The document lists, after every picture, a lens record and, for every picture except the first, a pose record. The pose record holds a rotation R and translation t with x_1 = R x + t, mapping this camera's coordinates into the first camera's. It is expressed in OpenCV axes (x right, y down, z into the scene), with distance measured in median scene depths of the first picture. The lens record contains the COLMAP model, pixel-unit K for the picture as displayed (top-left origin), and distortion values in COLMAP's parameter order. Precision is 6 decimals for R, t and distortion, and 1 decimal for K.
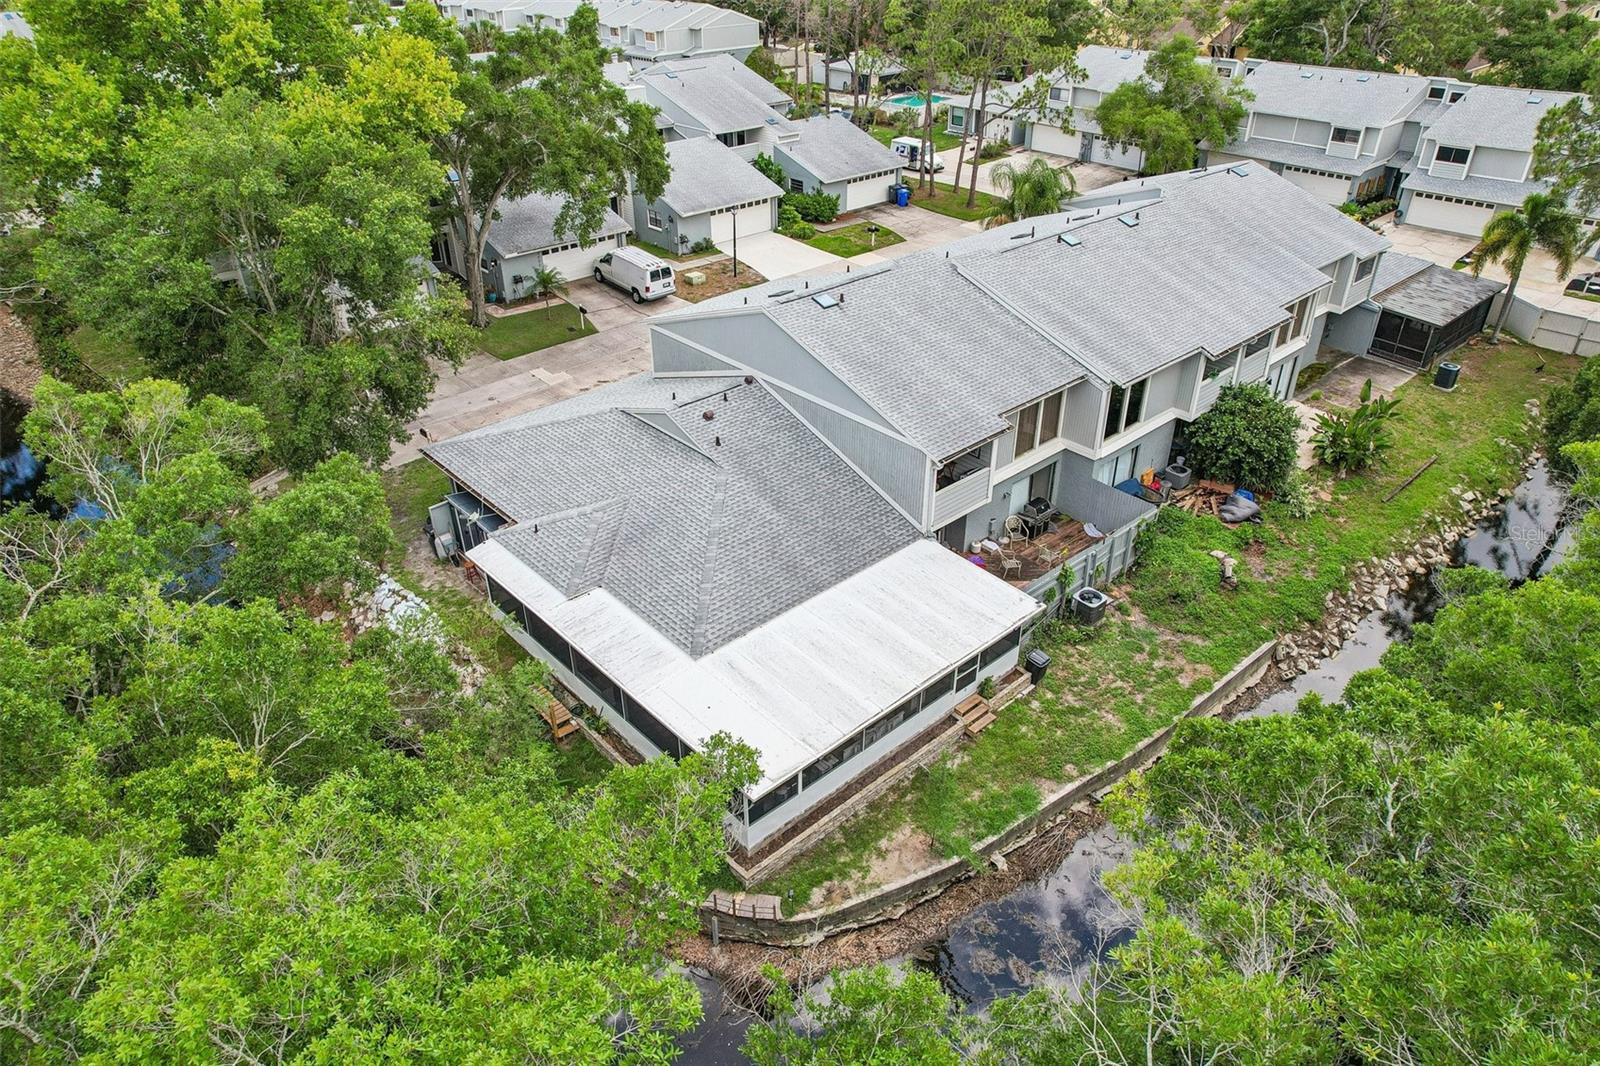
lens RADIAL K [[1035.5, 0, 800.0], [0, 1035.5, 533.0], [0, 0, 1]] dist [-0.074679, 0.061395]
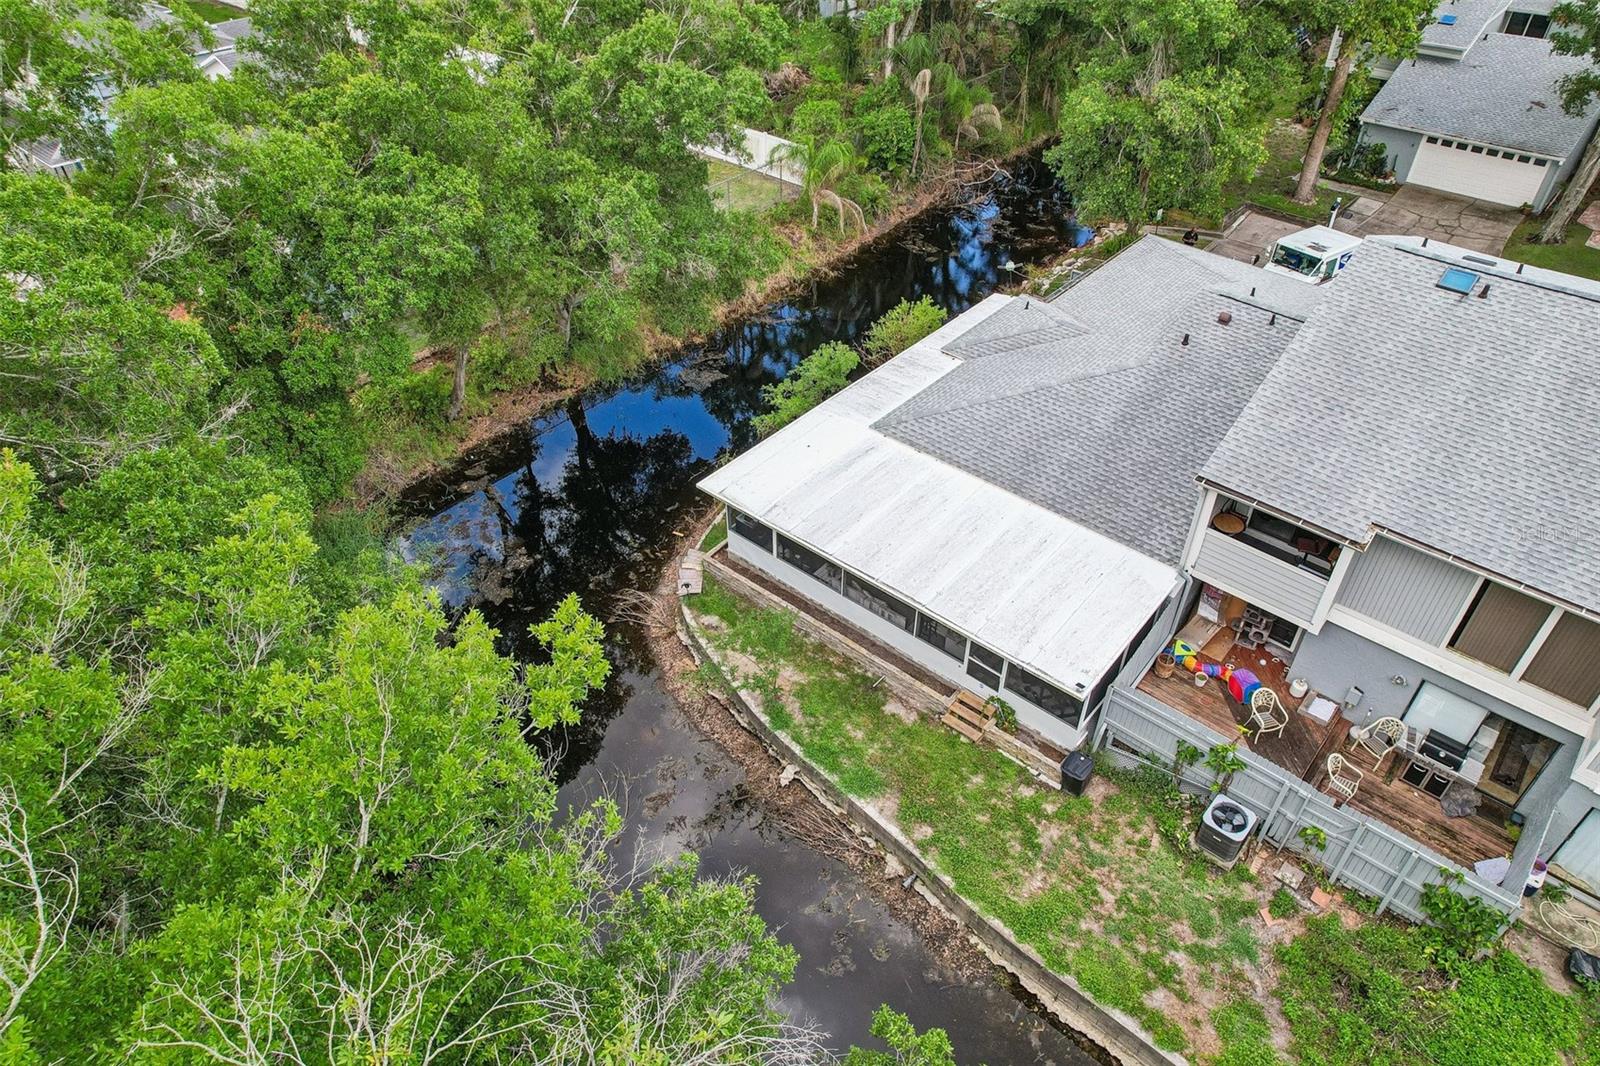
lens RADIAL K [[1035.5, 0, 800.0], [0, 1035.5, 533.0], [0, 0, 1]] dist [-0.074679, 0.061395]
pose [[0.123477, 0.640080, -0.758321, 0.577886], [-0.521660, 0.691932, 0.499100, -0.220441], [0.844171, 0.333958, 0.419342, 0.430100]]
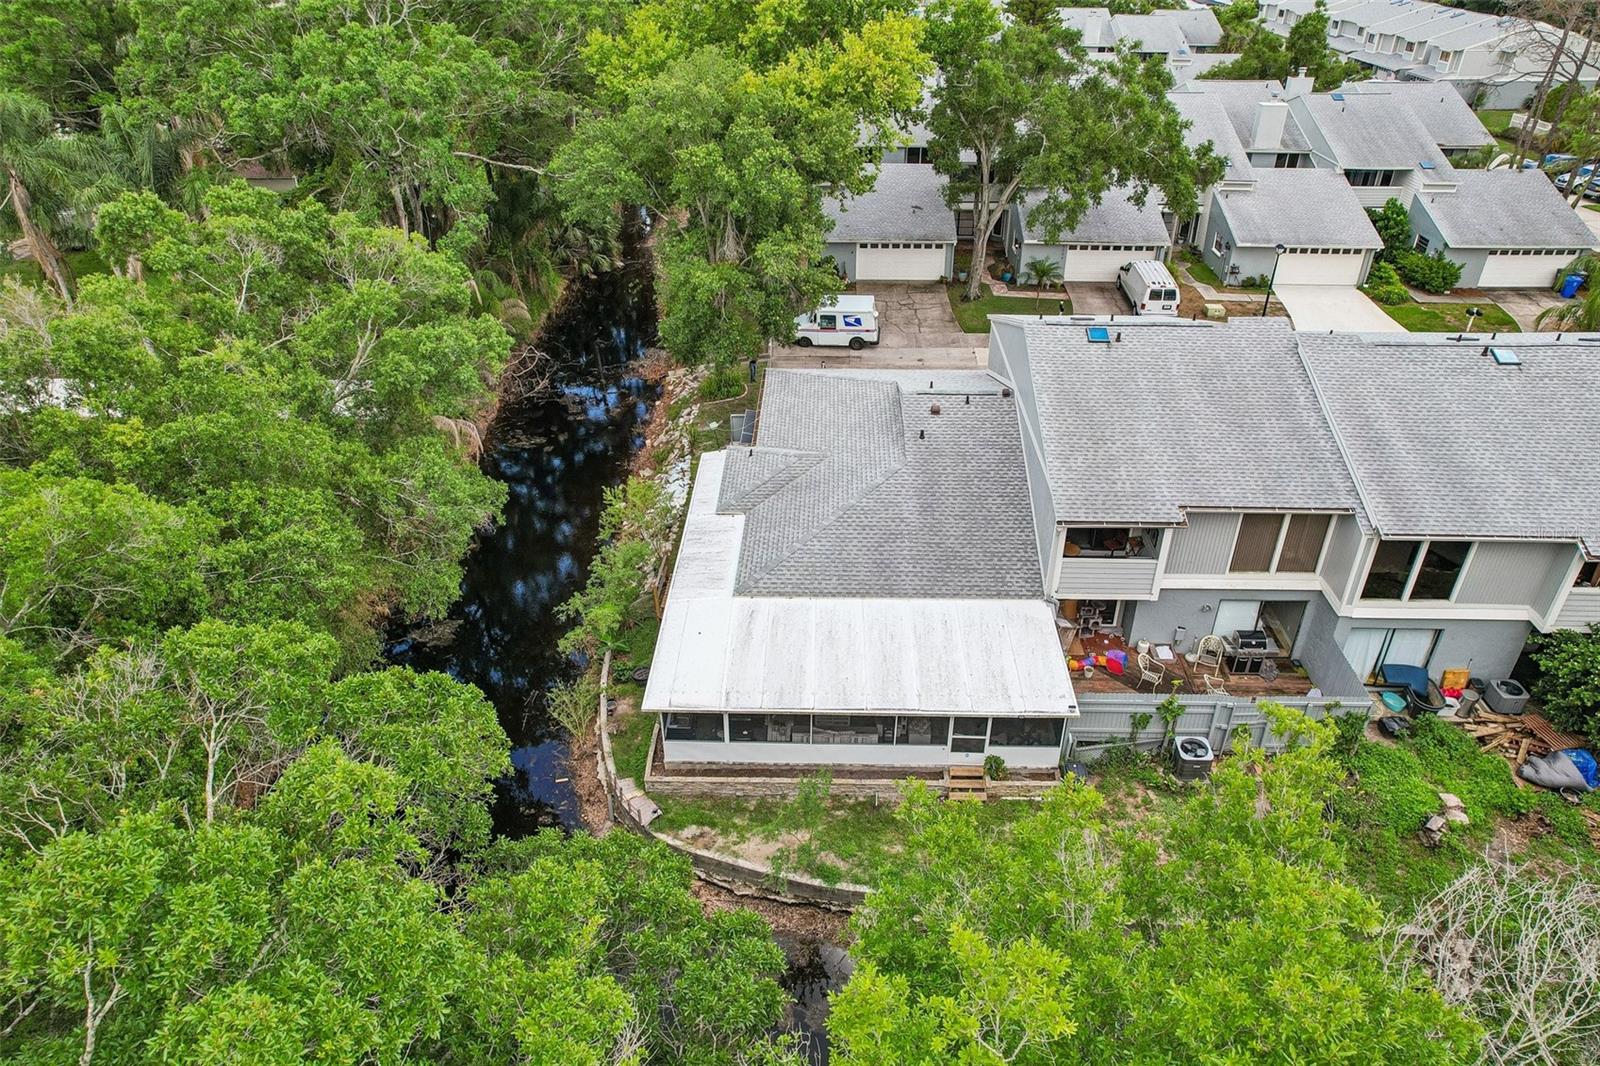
lens RADIAL K [[1035.5, 0, 800.0], [0, 1035.5, 533.0], [0, 0, 1]] dist [-0.074679, 0.061395]
pose [[0.722118, 0.368292, -0.585583, 0.445651], [-0.365235, 0.921877, 0.129405, -0.083638], [0.587494, 0.120430, 0.800217, 0.123484]]
